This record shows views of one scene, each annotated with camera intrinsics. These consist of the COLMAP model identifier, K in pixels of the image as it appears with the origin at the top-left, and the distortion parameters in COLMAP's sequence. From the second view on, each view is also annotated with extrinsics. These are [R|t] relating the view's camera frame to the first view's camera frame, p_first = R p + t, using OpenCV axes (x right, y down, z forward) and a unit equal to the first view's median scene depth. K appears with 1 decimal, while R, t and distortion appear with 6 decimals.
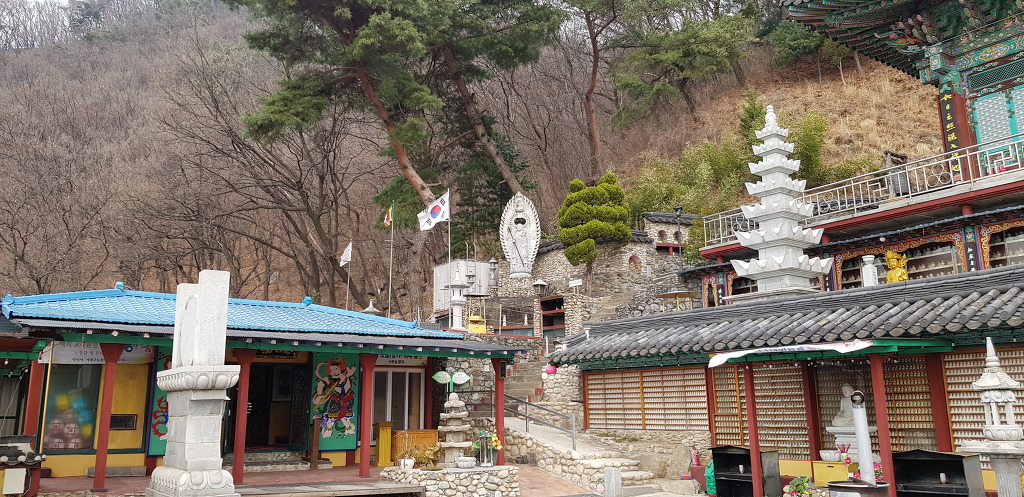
lens RADIAL K [[759.8, 0, 547.0], [0, 759.8, 246.4], [0, 0, 1]] dist [0.058290, -0.115516]
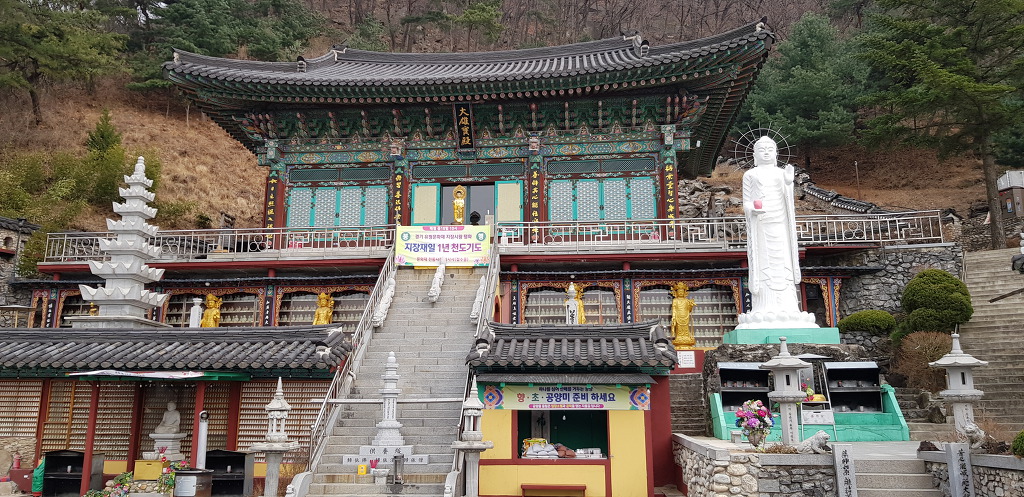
lens RADIAL K [[735.0, 0, 508.5], [0, 735.0, 217.6], [0, 0, 1]] dist [0.009684, -0.035392]
pose [[0.649044, 0.209135, 0.731440, -0.161692], [-0.170130, 0.977022, -0.128387, -0.047425], [-0.741483, -0.041111, 0.669711, -0.194805]]
